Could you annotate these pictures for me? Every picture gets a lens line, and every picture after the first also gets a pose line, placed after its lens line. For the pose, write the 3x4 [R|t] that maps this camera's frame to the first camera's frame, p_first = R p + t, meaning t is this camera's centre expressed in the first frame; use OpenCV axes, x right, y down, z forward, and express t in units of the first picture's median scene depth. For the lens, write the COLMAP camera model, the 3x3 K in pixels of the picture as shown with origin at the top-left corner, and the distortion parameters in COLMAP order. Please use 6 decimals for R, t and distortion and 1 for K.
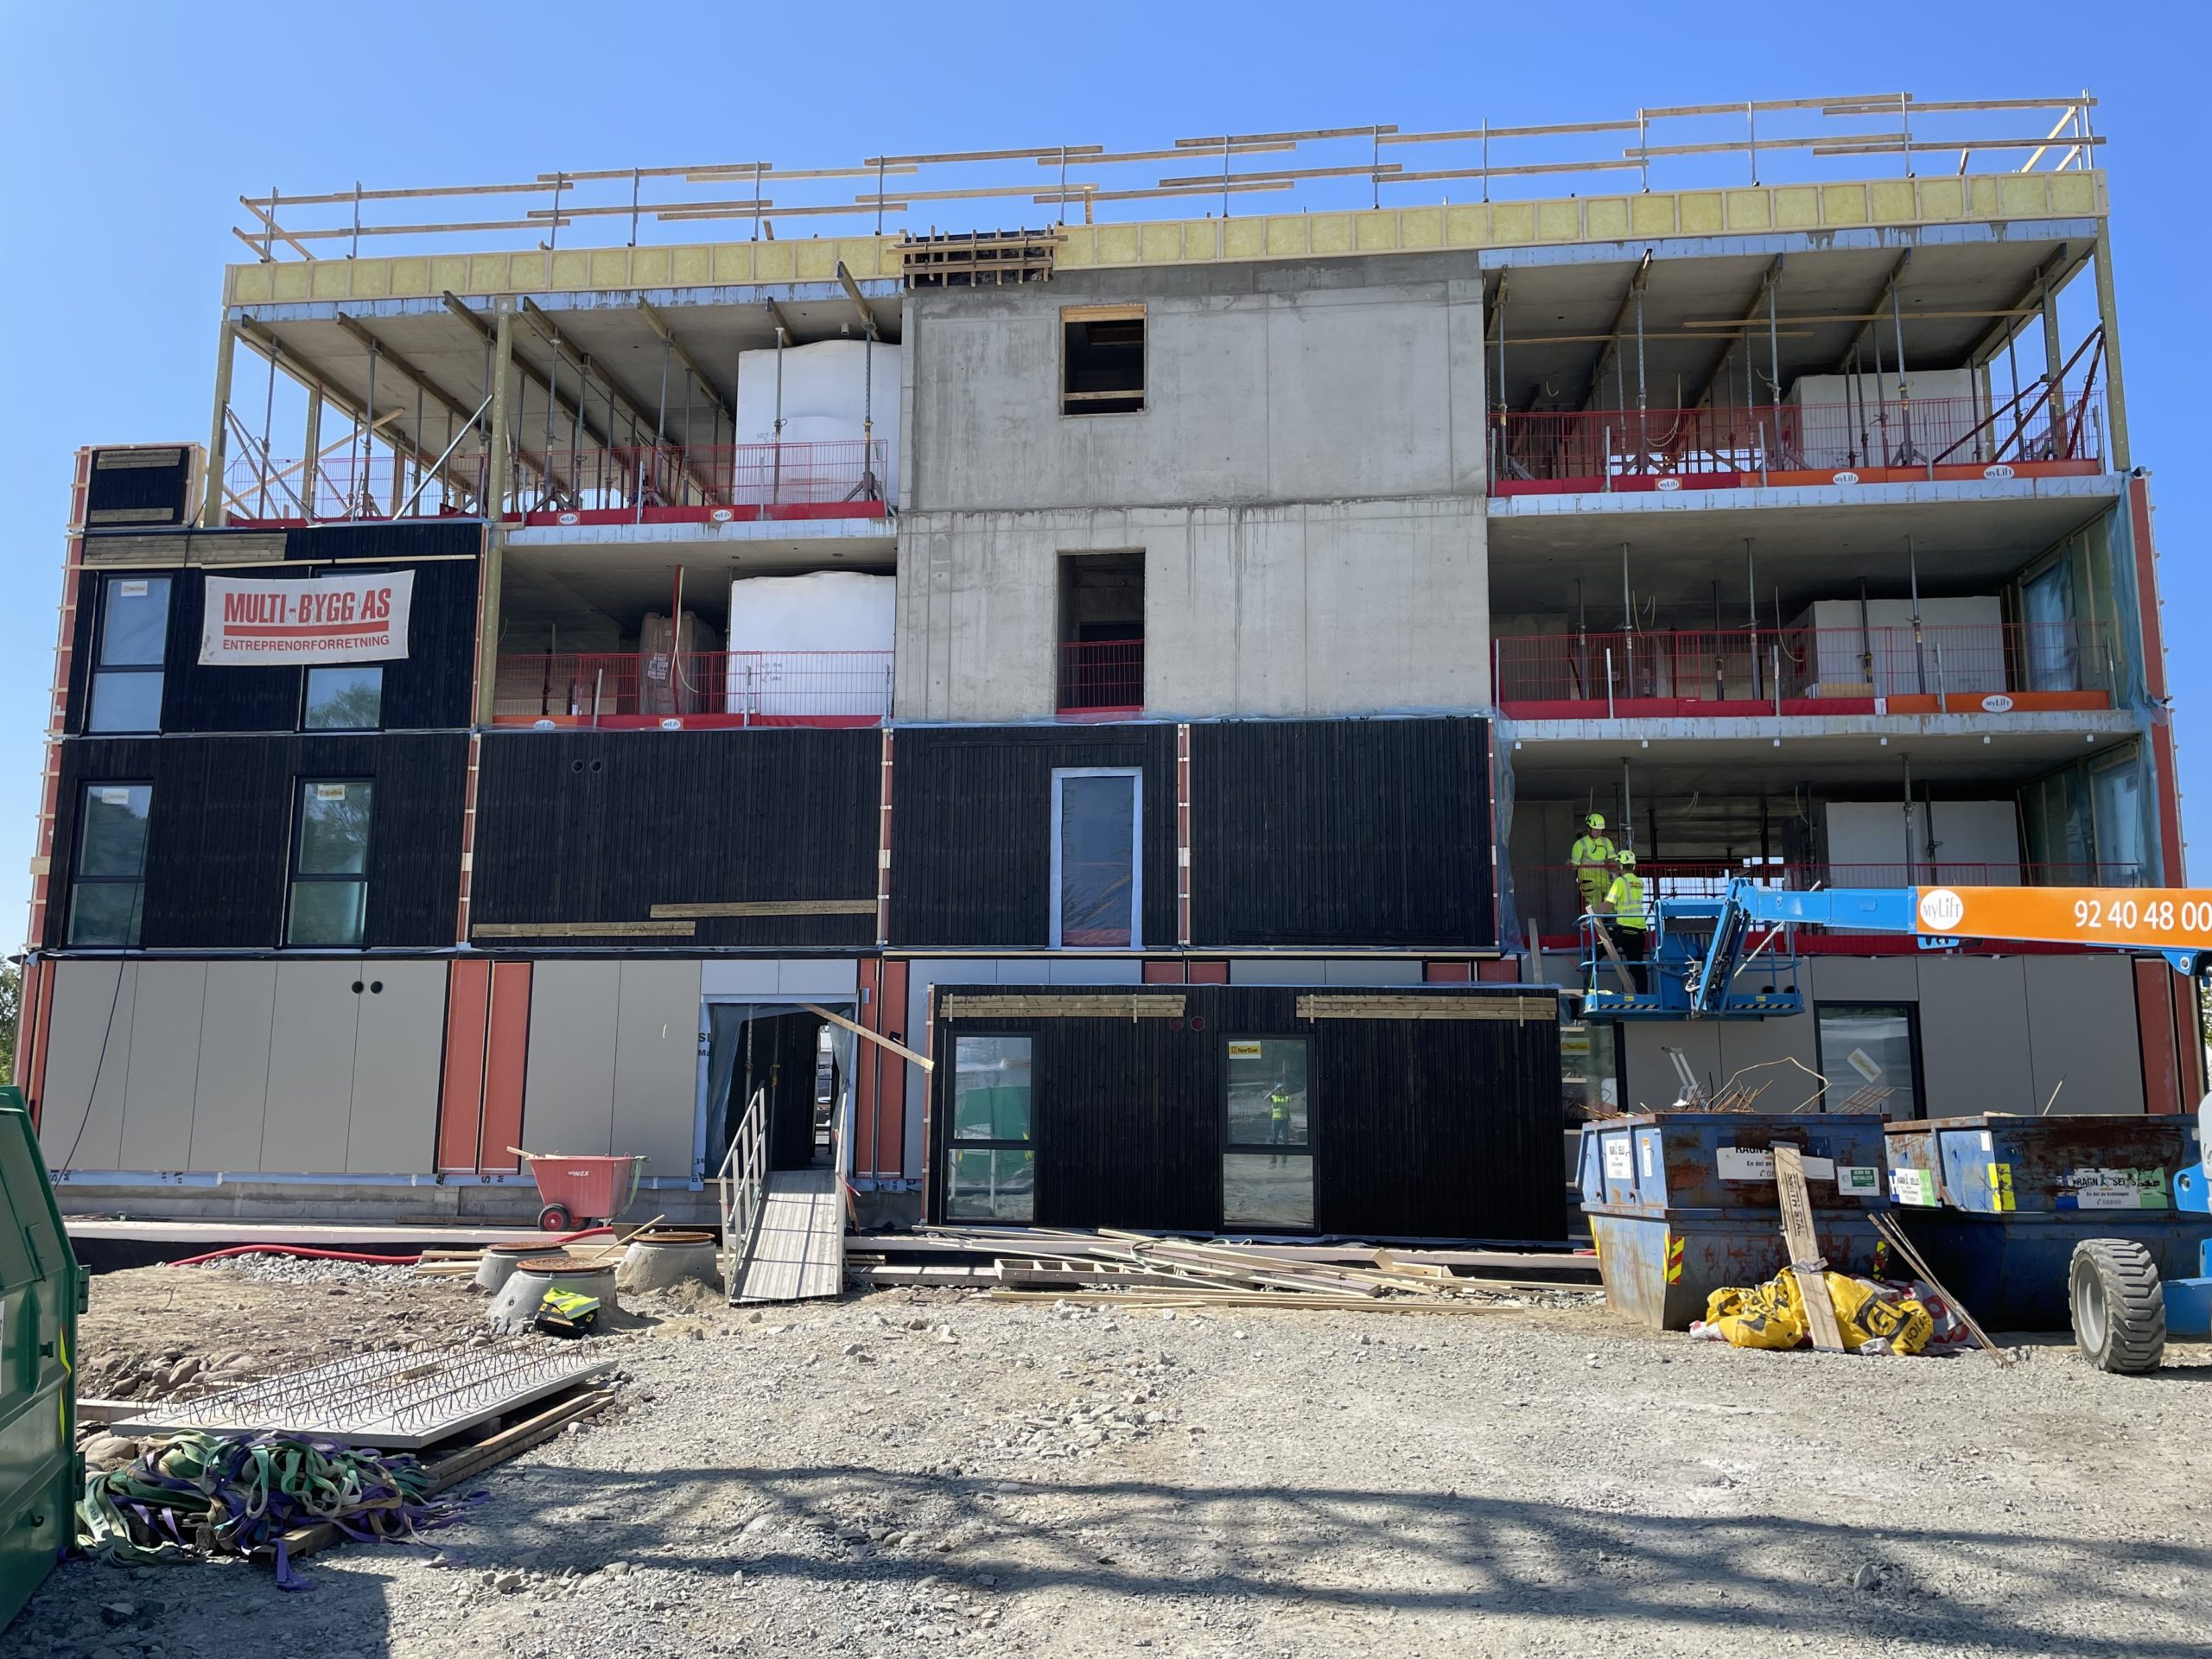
lens RADIAL K [[1680.8, 0, 1106.9], [0, 1680.8, 821.1], [0, 0, 1]] dist [0.099970, -0.125522]
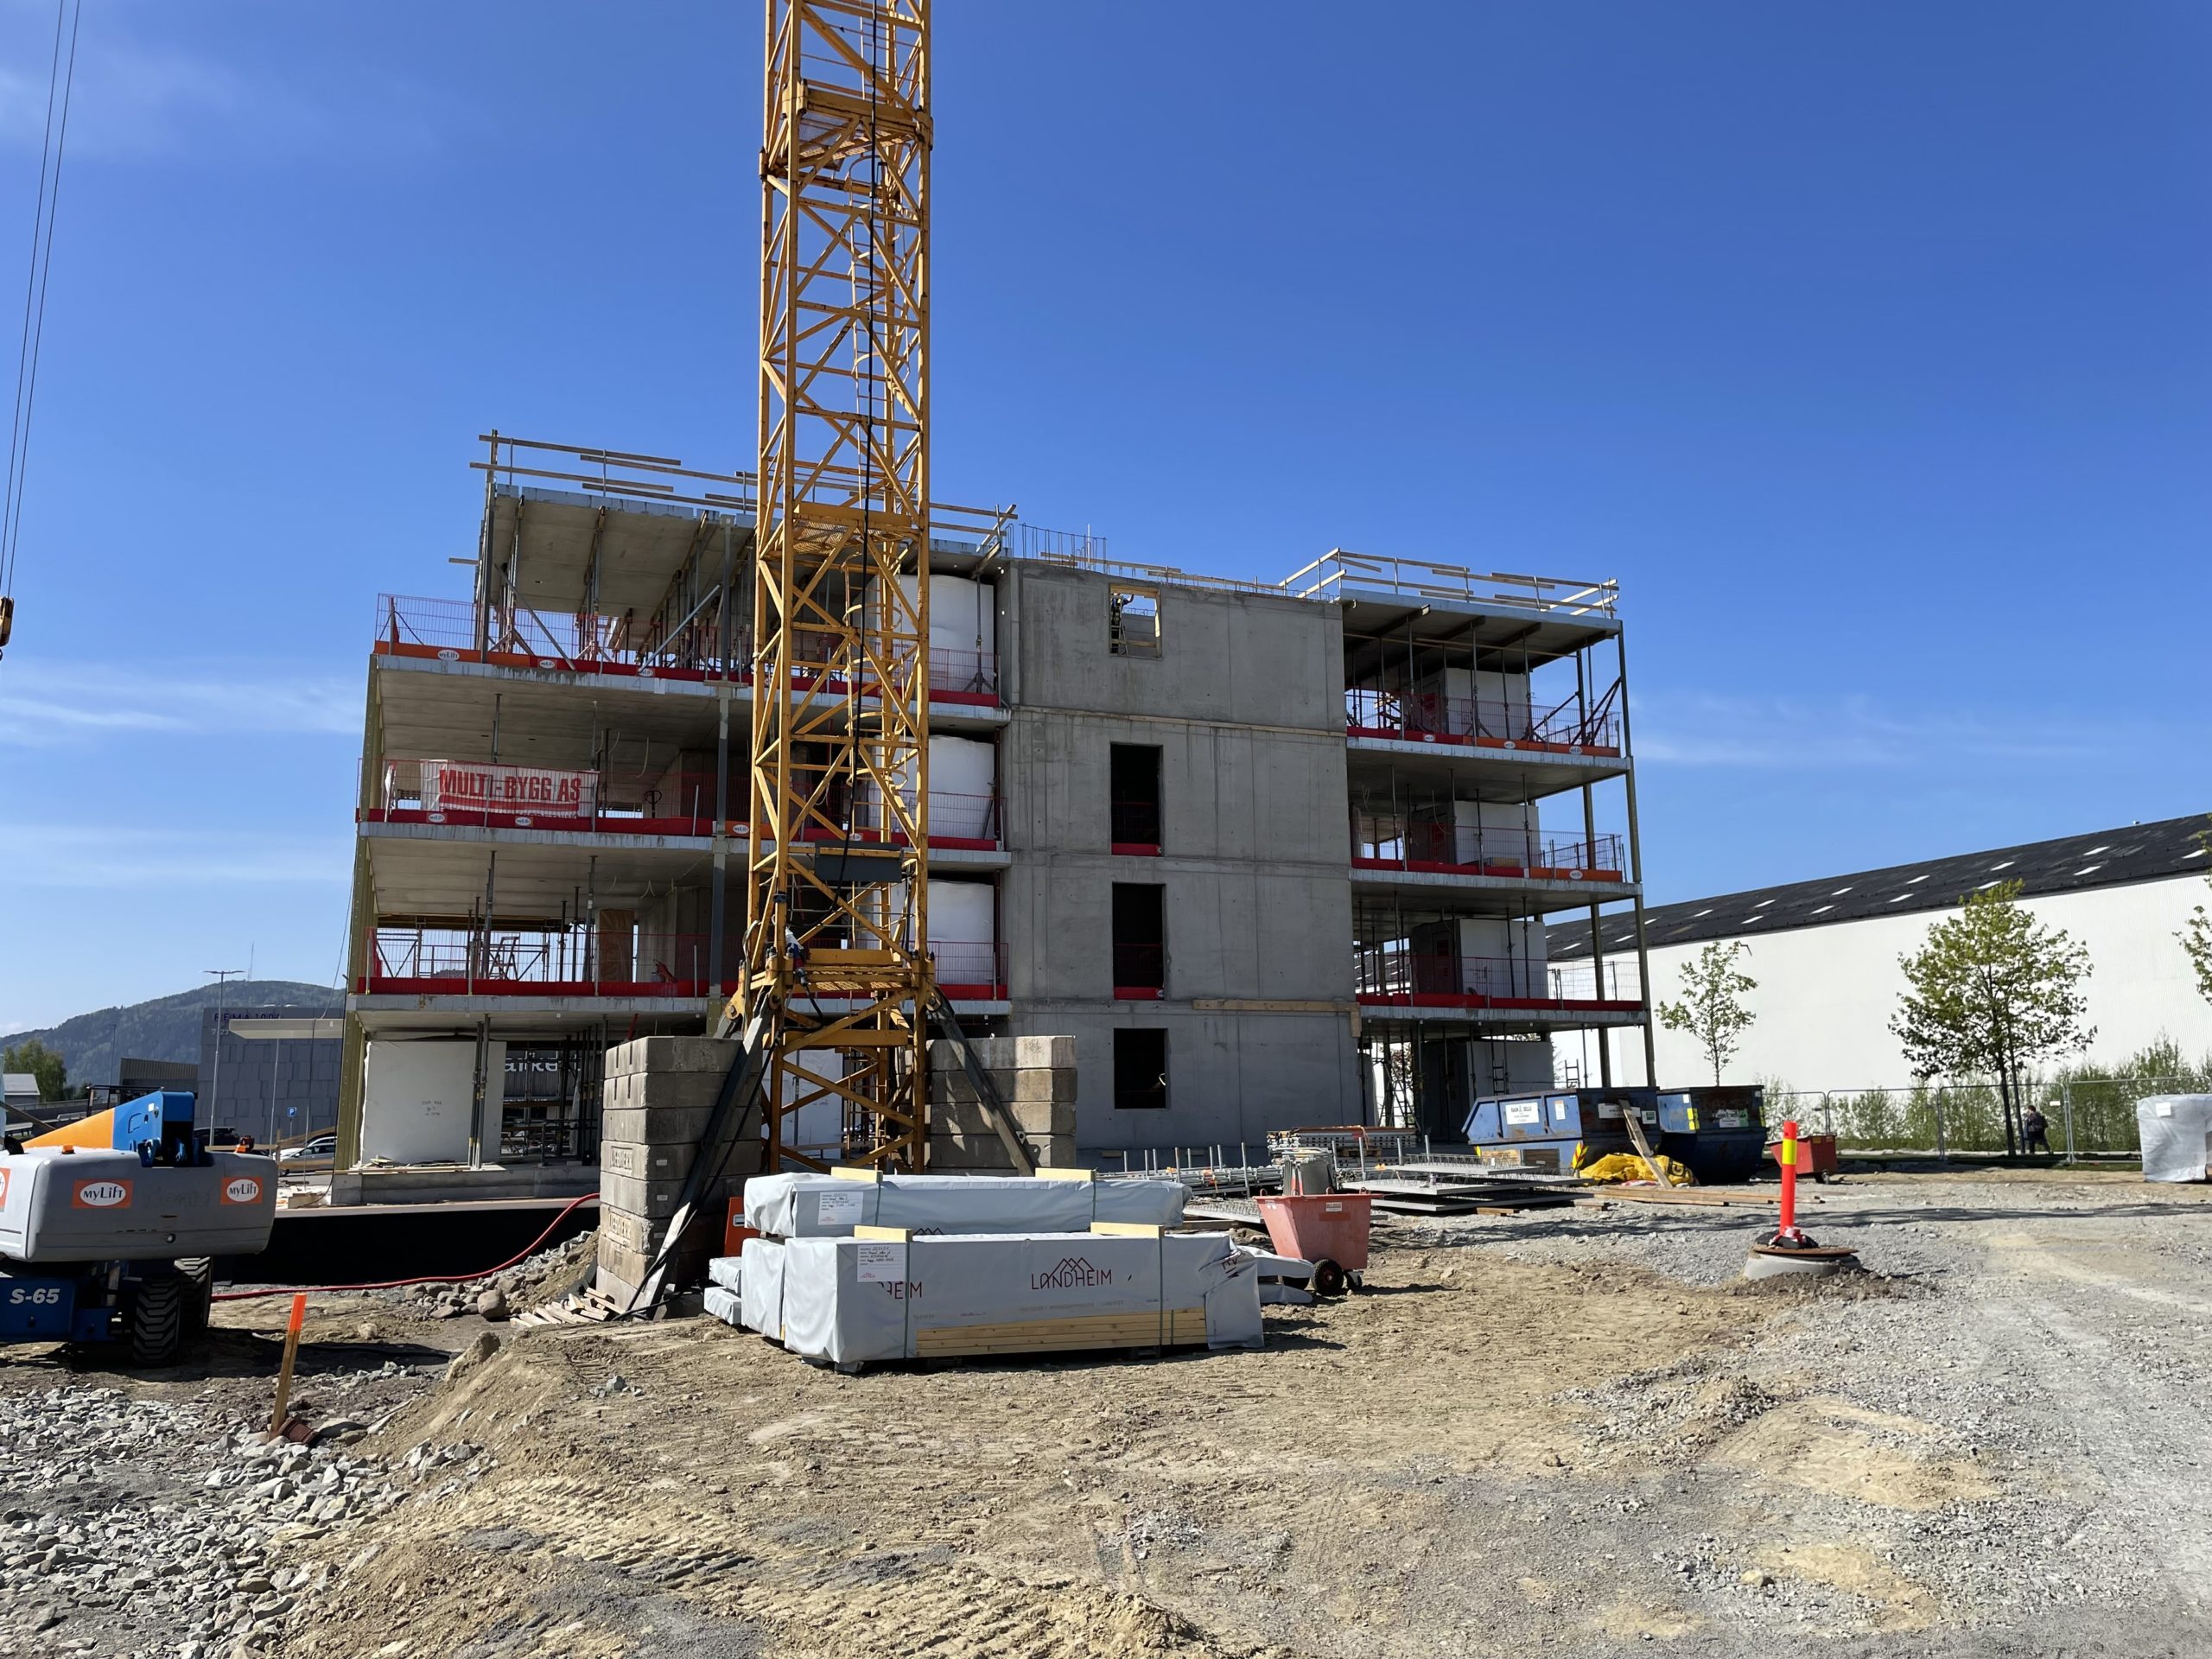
lens RADIAL K [[1680.8, 0, 1106.9], [0, 1680.8, 821.1], [0, 0, 1]] dist [0.099970, -0.125522]
pose [[0.878554, 0.063875, 0.473353, -0.760910], [-0.056369, 0.997958, -0.030044, -0.039894], [-0.474305, -0.000287, 0.880361, -0.366221]]
